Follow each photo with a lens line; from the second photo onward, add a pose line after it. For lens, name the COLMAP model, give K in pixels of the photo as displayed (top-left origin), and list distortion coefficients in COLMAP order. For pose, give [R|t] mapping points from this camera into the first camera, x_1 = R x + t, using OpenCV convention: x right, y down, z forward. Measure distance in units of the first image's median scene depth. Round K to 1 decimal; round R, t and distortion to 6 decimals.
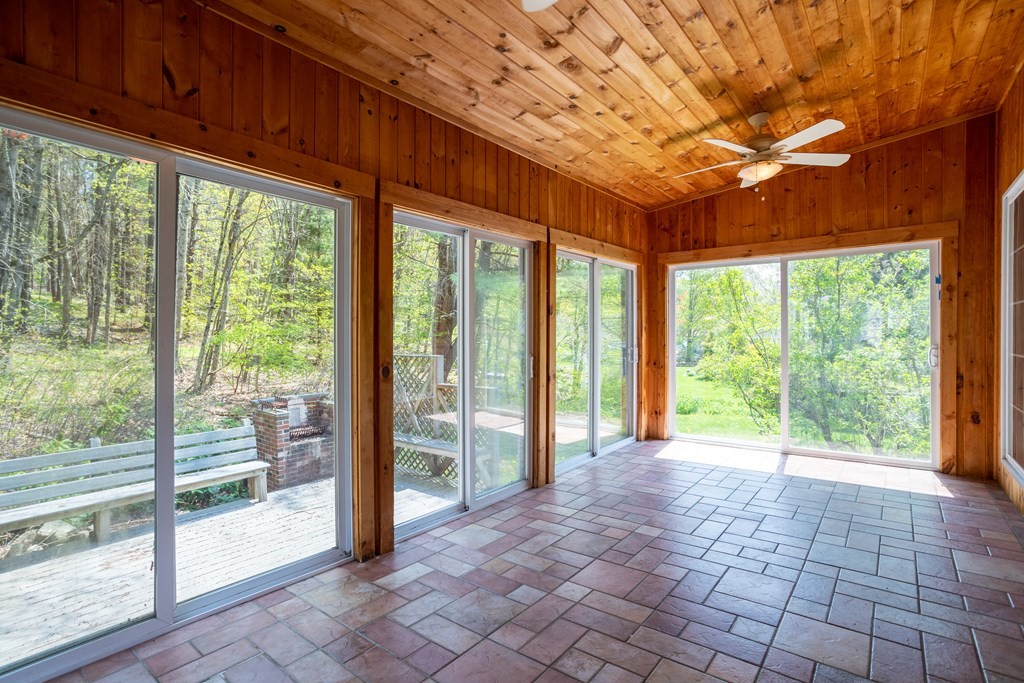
lens RADIAL K [[511.7, 0, 508.5], [0, 511.7, 338.5], [0, 0, 1]] dist [-0.026909, 0.006933]
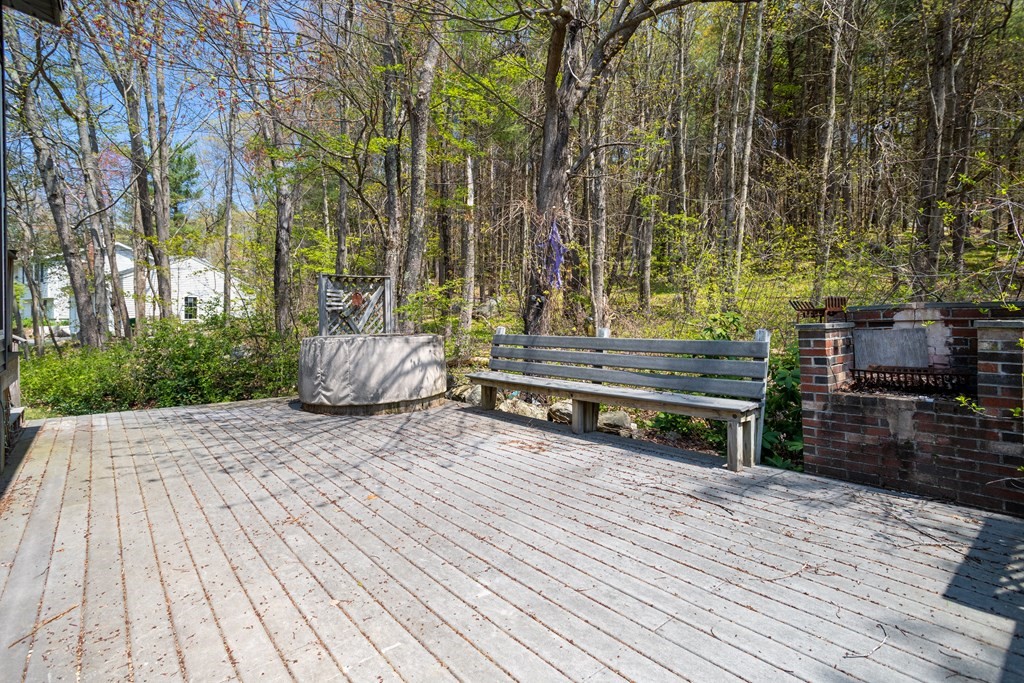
lens RADIAL K [[511.7, 0, 539.1], [0, 511.7, 321.0], [0, 0, 1]] dist [-0.026909, 0.006933]
pose [[-0.212949, -0.013597, -0.976969, 0.174355], [-0.006764, 0.999900, -0.012442, 0.239606], [0.977040, 0.003959, -0.213020, 1.335054]]
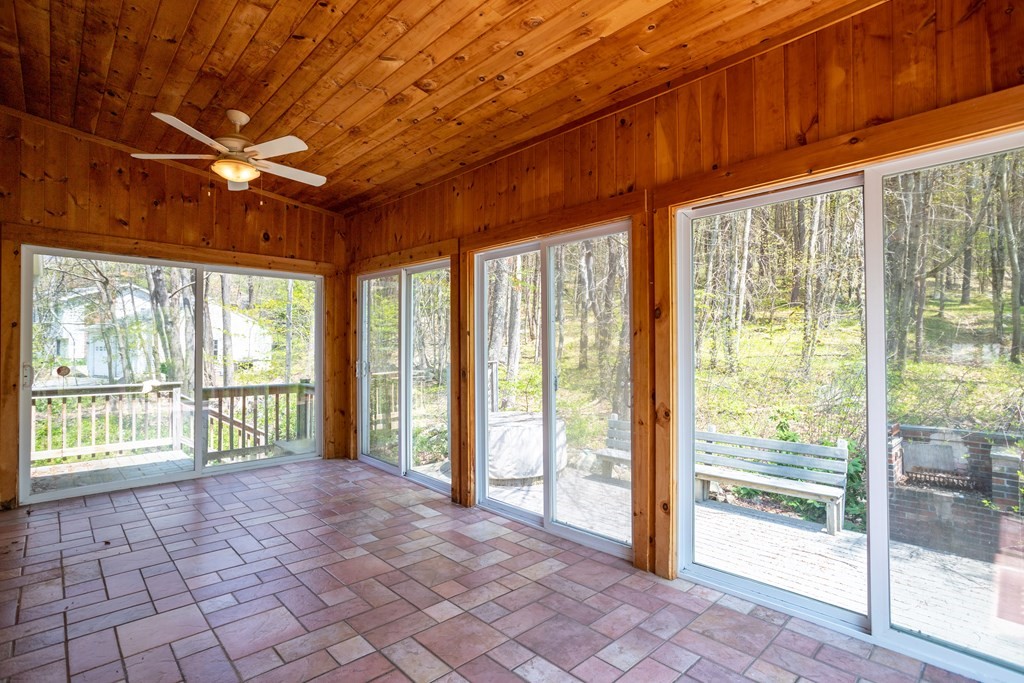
lens RADIAL K [[511.7, 0, 507.5], [0, 511.7, 336.1], [0, 0, 1]] dist [-0.026909, 0.006933]
pose [[-0.169415, -0.017277, -0.985393, 0.714145], [-0.007139, 0.999842, -0.016303, -0.009773], [0.985519, 0.004273, -0.169512, 0.869486]]
